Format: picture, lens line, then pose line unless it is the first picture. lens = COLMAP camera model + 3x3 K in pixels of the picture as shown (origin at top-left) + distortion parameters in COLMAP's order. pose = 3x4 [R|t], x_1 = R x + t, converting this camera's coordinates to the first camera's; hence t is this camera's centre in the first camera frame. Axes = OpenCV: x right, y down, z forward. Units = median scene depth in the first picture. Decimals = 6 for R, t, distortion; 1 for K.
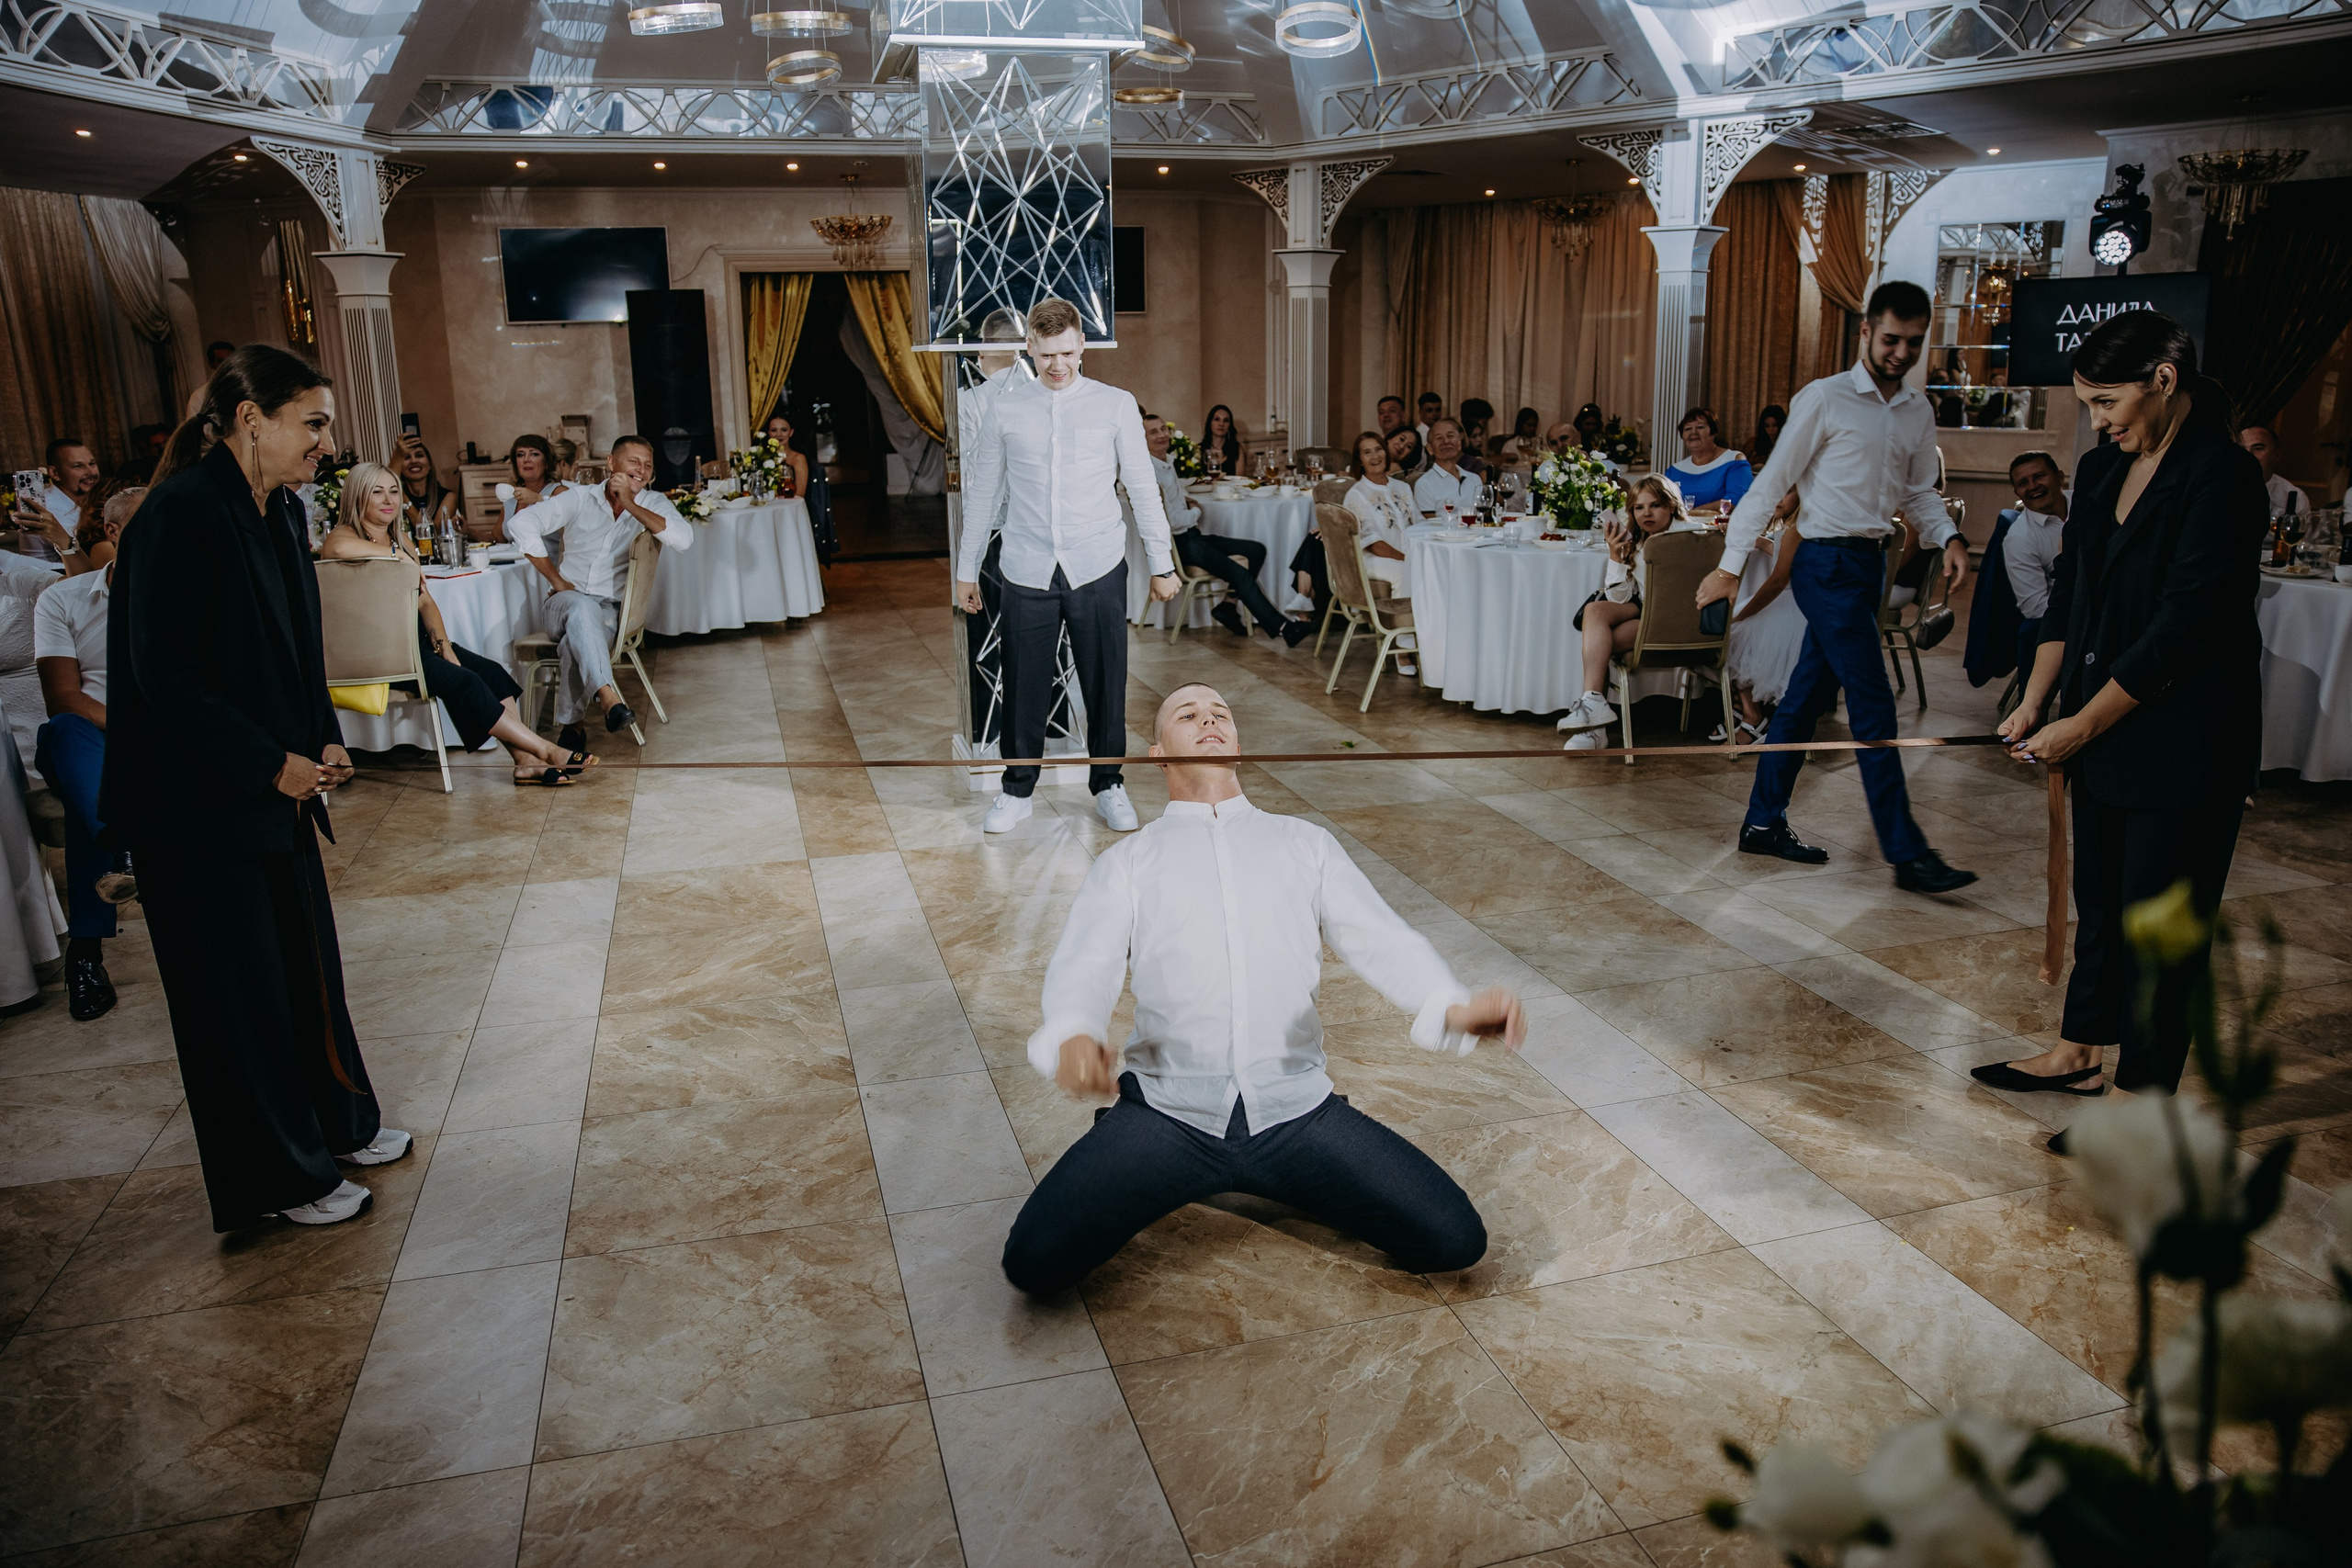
lens RADIAL K [[1590.2, 0, 1184.1], [0, 1590.2, 782.5], [0, 0, 1]] dist [-0.114161, 0.089466]
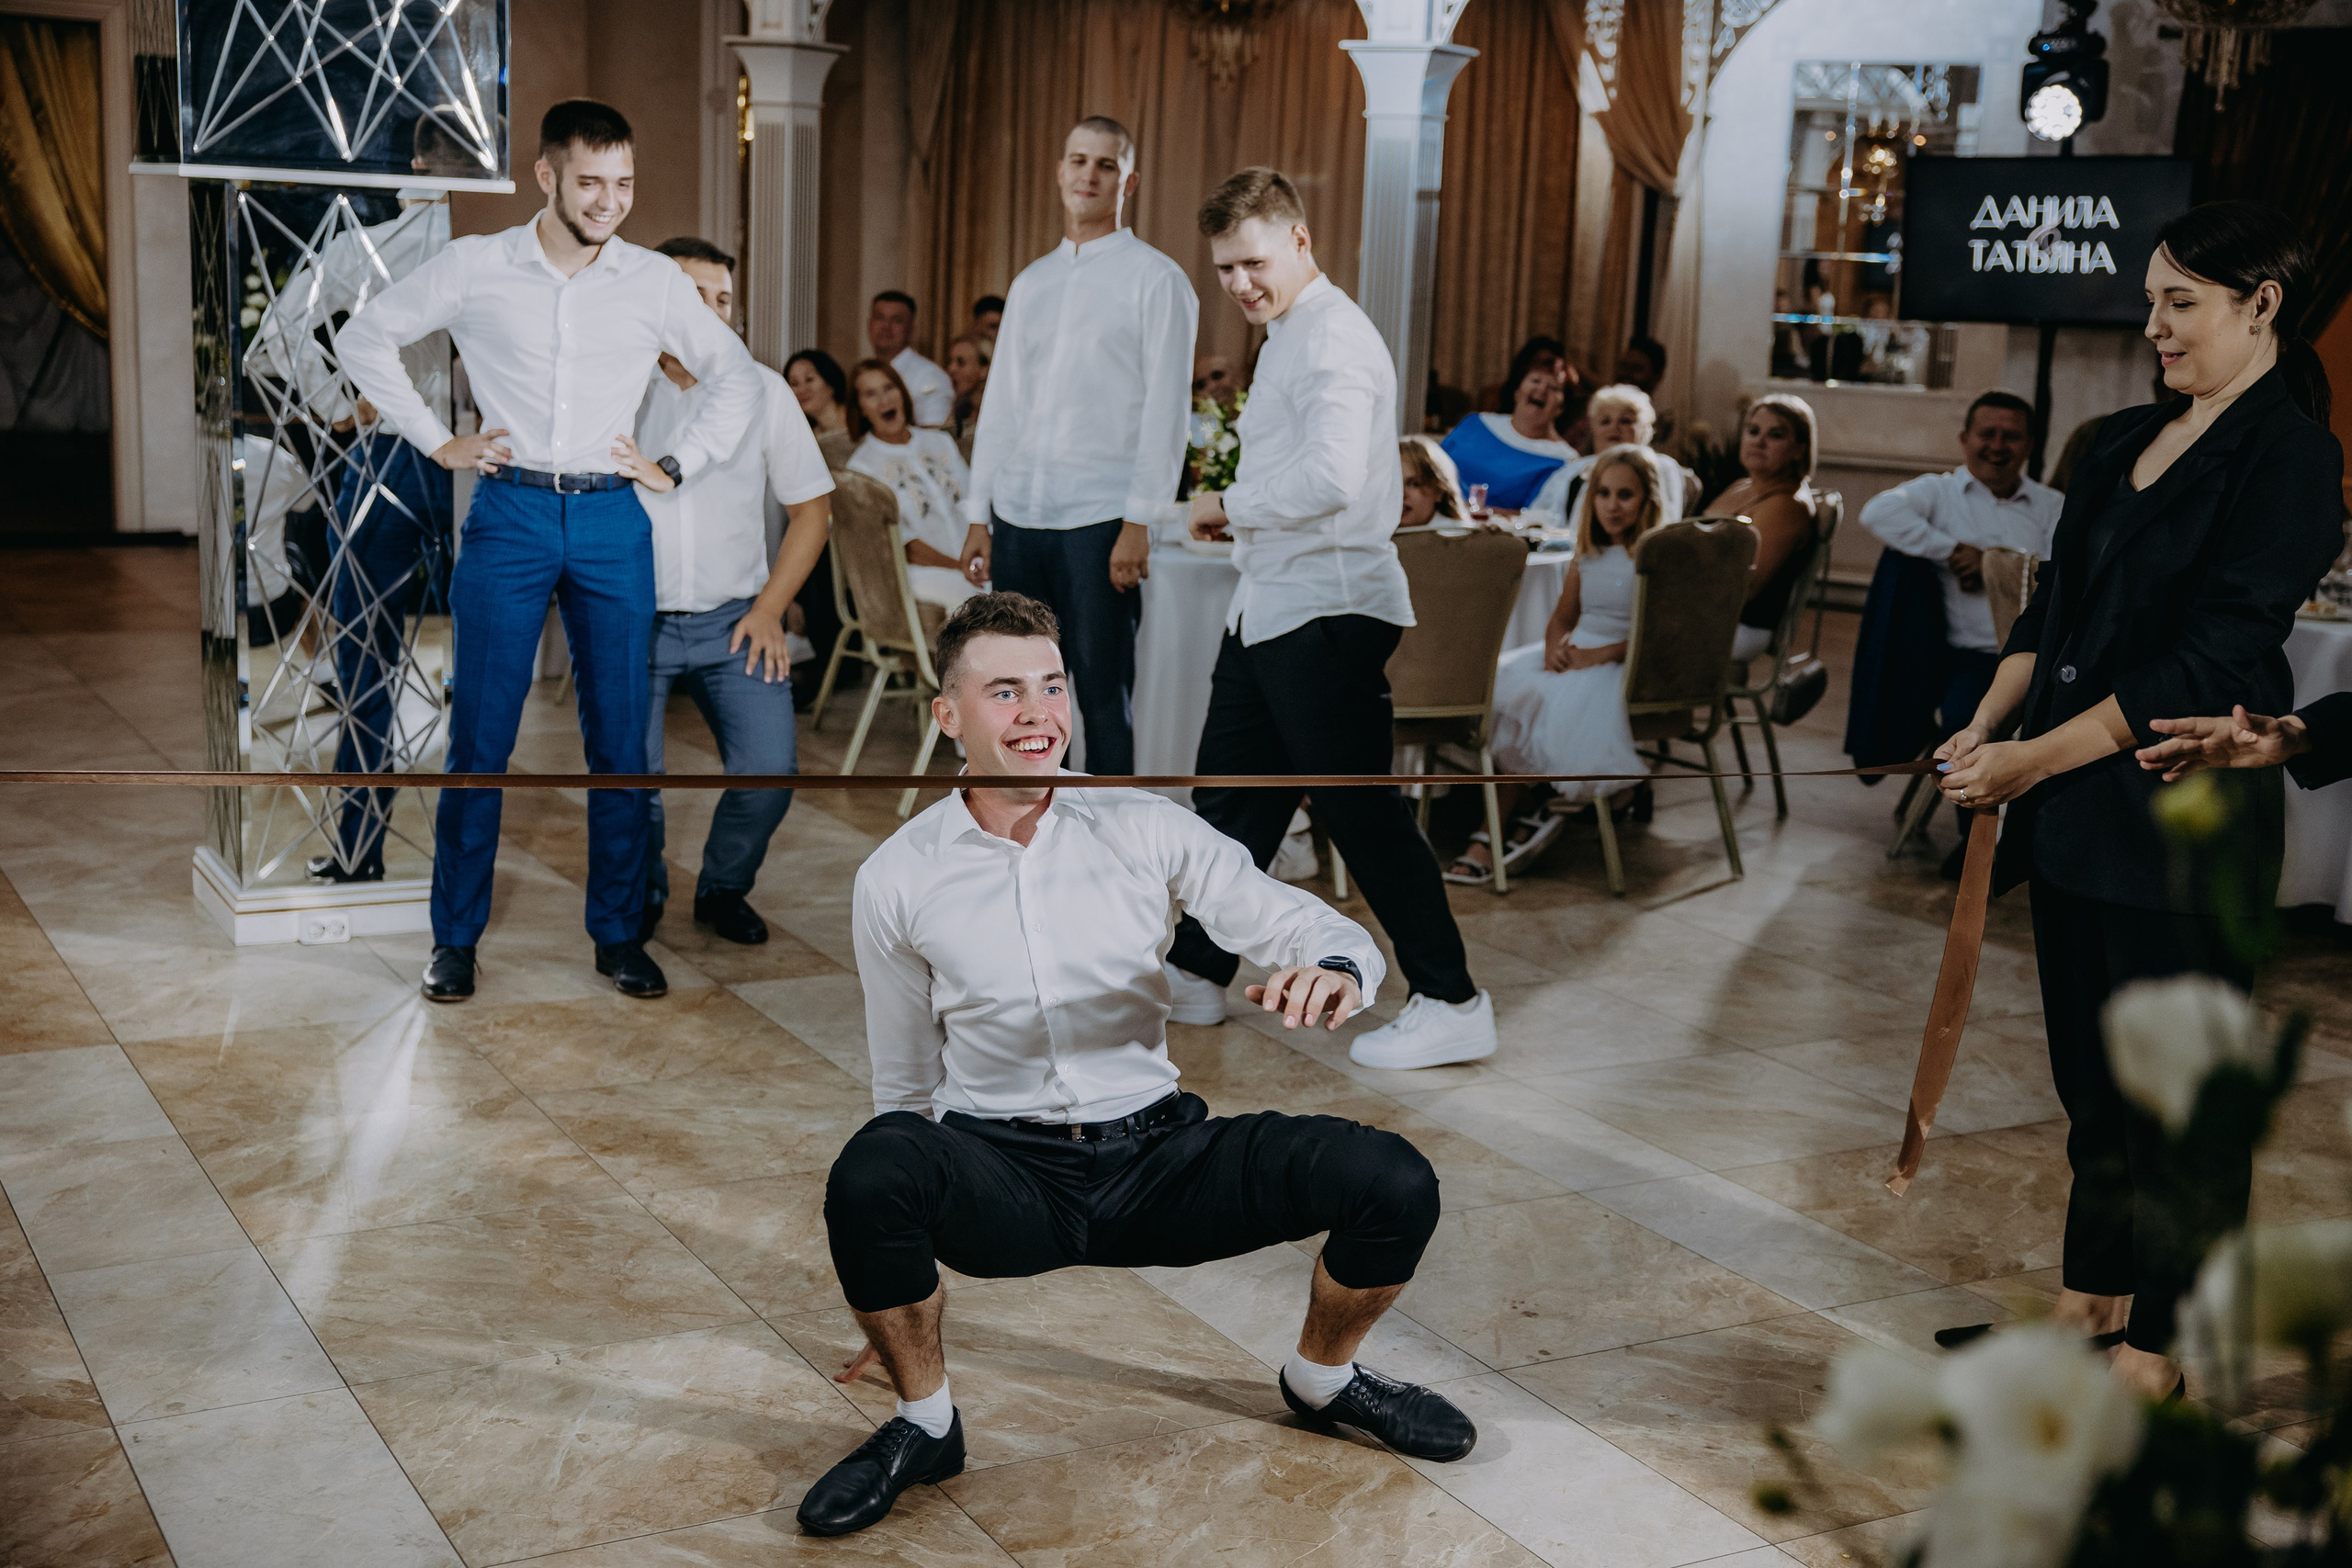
lens RADIAL K [[2777.7, 0, 1176.0], [0, 2777.7, 784.0], [0, 0, 1]] dist [0.023373, 0.148167]
pose [[0.972322, 0.011505, 0.233363, -0.024543], [0.004036, 0.997811, -0.066011, 0.009576], [-0.233612, 0.065125, 0.970146, -0.035858]]
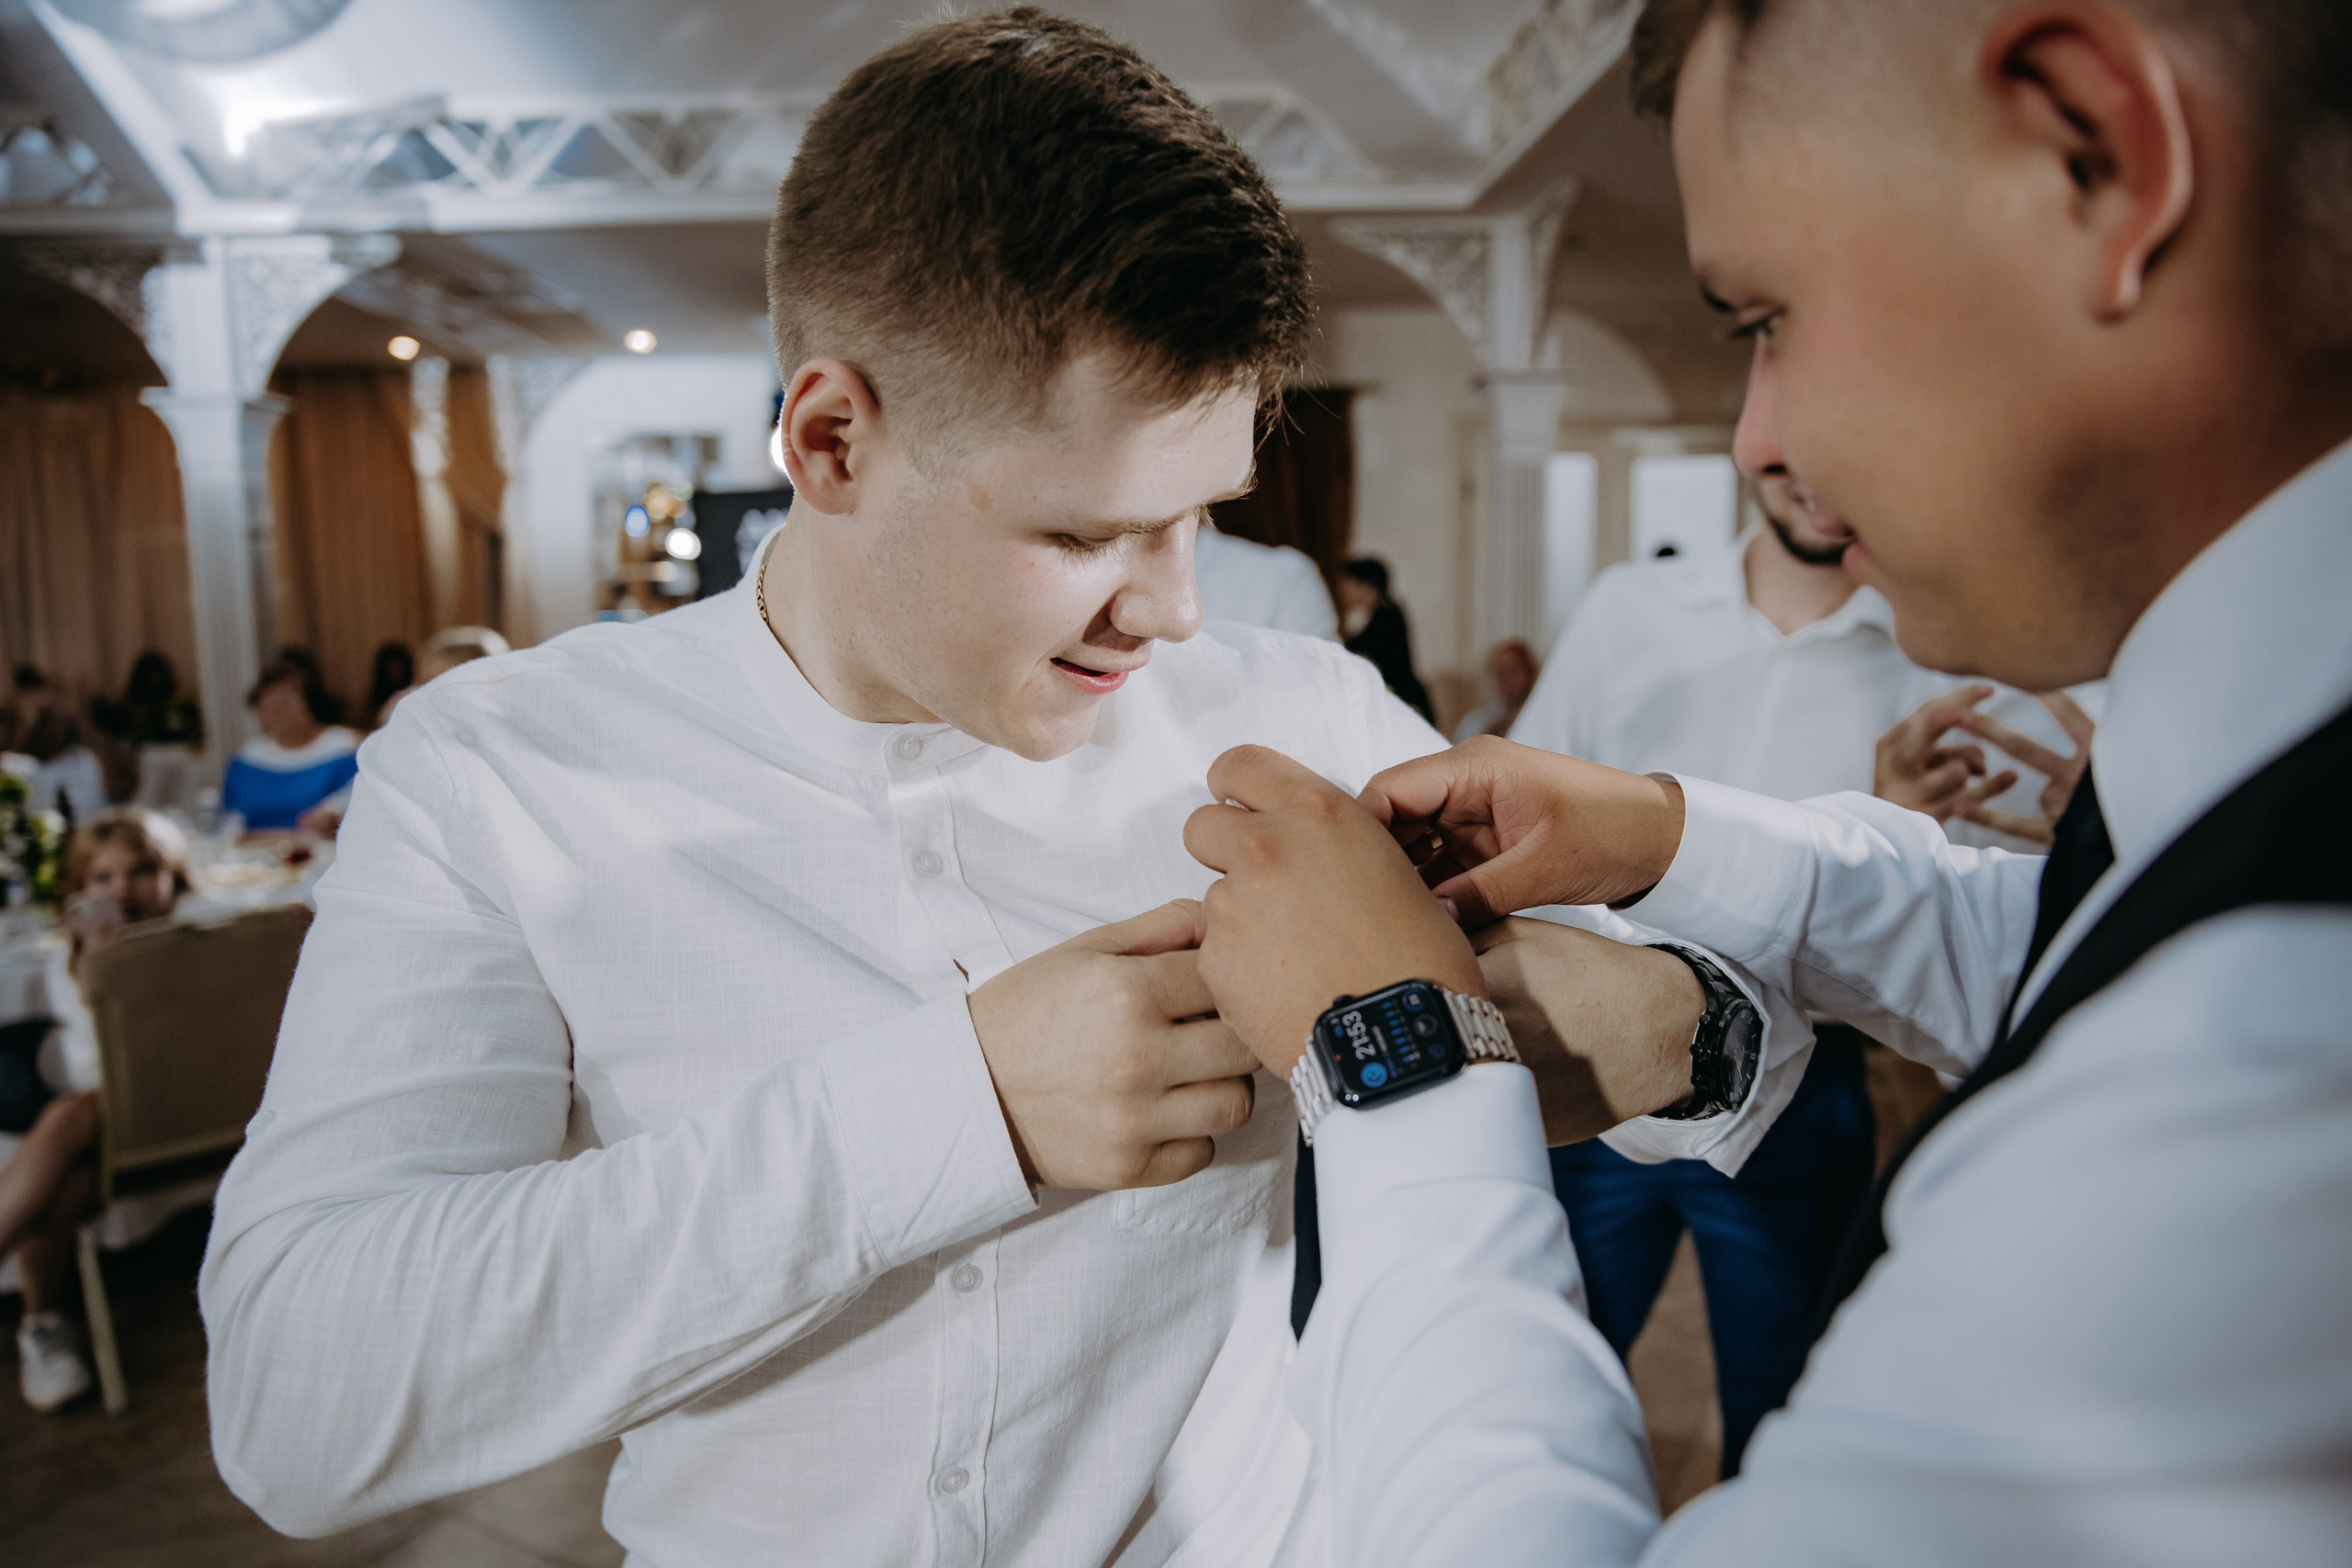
lens RADIAL K [[1654.7, 0, 1176.0], [0, 1654.7, 784.0], [0, 0, 1]] dist [-0.034630, -0.000678]
pose [[0.714470, -0.076420, 0.695480, 0.118713], [0.178733, 0.980972, -0.075823, -0.070000], [-0.676452, 0.178478, 0.714533, 0.258741]]
